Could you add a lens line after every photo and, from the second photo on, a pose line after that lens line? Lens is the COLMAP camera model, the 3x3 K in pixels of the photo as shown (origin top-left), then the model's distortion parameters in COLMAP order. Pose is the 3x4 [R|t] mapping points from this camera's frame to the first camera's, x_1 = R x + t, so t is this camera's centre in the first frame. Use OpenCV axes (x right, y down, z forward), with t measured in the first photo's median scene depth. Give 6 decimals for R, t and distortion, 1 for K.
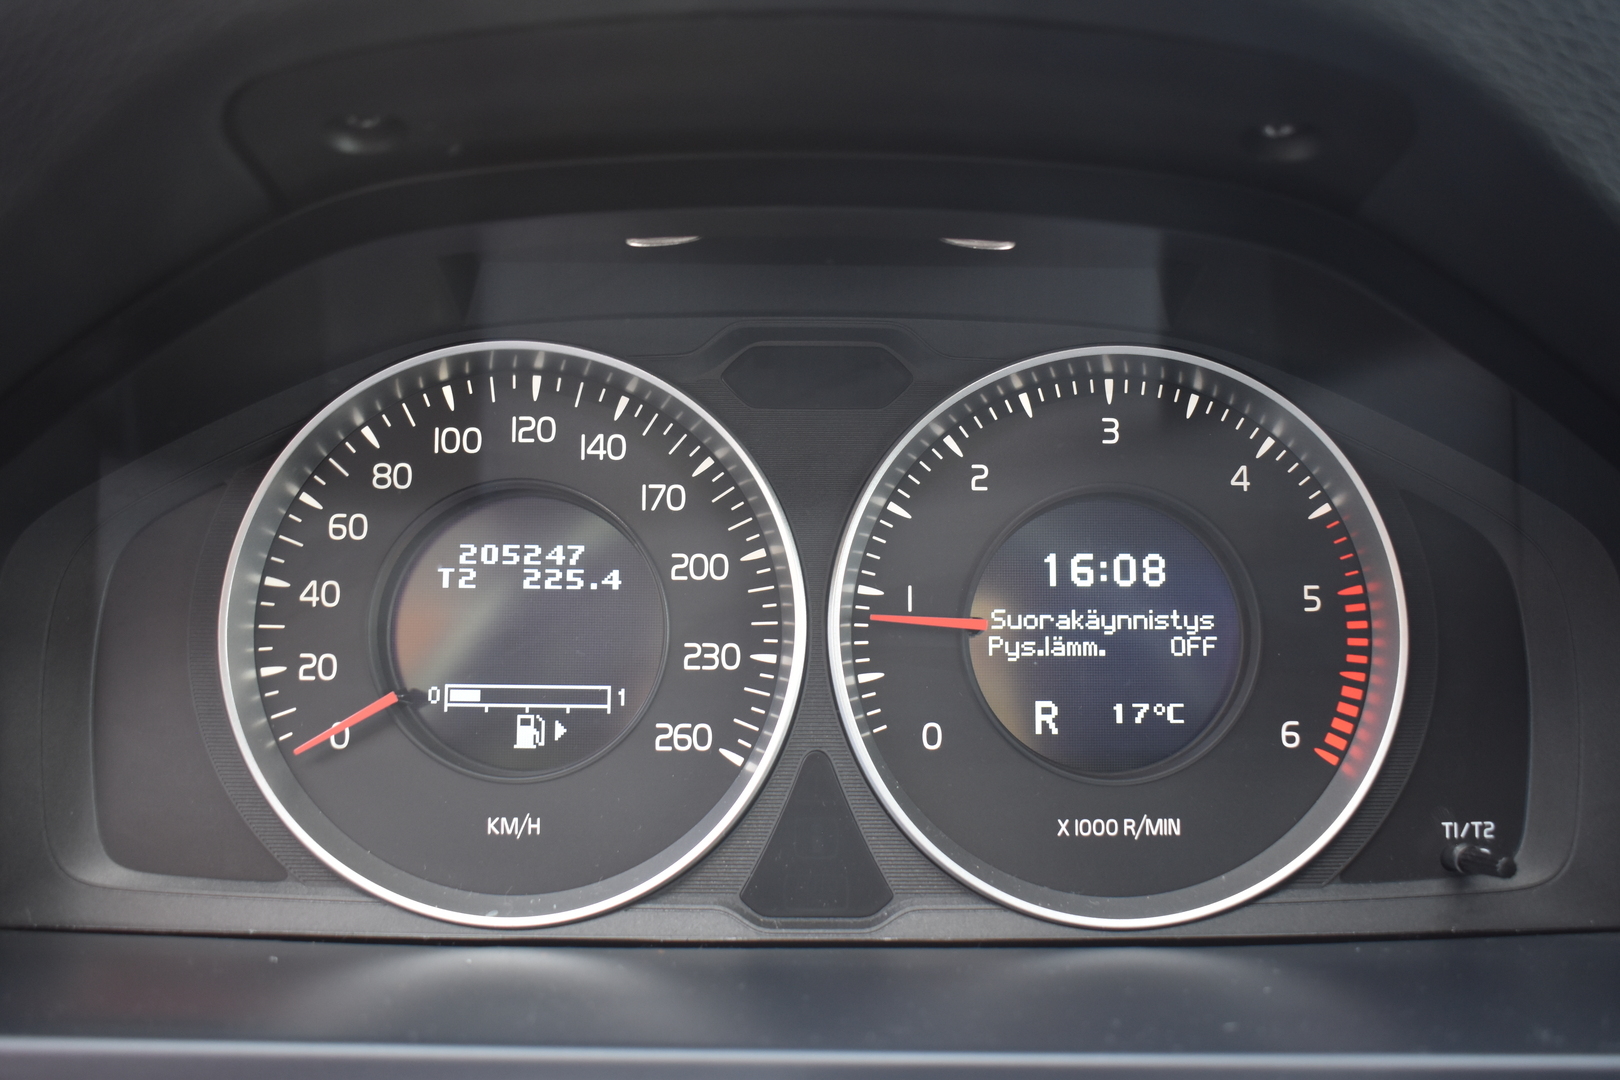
lens RADIAL K [[1562.8, 0, 810.0], [0, 1562.8, 540.0], [0, 0, 1]] dist [-0.084280, -0.001570]
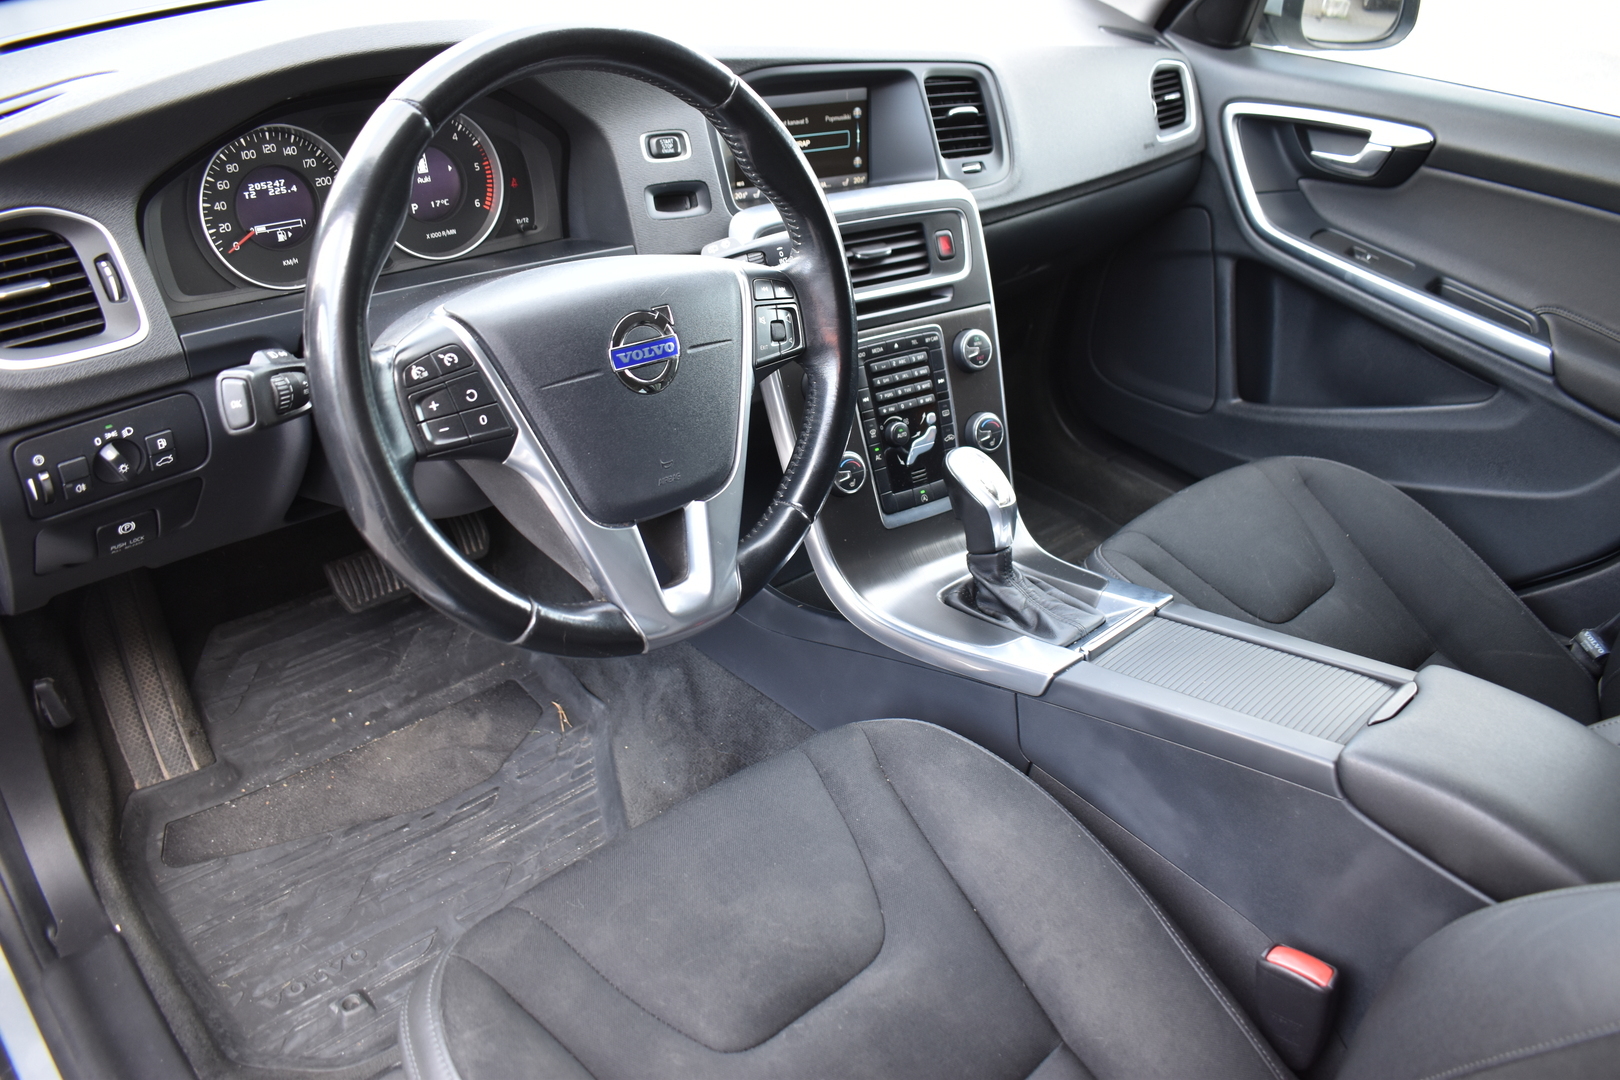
lens RADIAL K [[1240.4, 0, 810.0], [0, 1240.4, 540.0], [0, 0, 1]] dist [-0.090586, 0.000329]
pose [[0.739892, -0.306076, 0.599063, -1.162634], [0.049771, 0.912967, 0.404986, -0.302621], [-0.670882, -0.269830, 0.690731, -1.896891]]
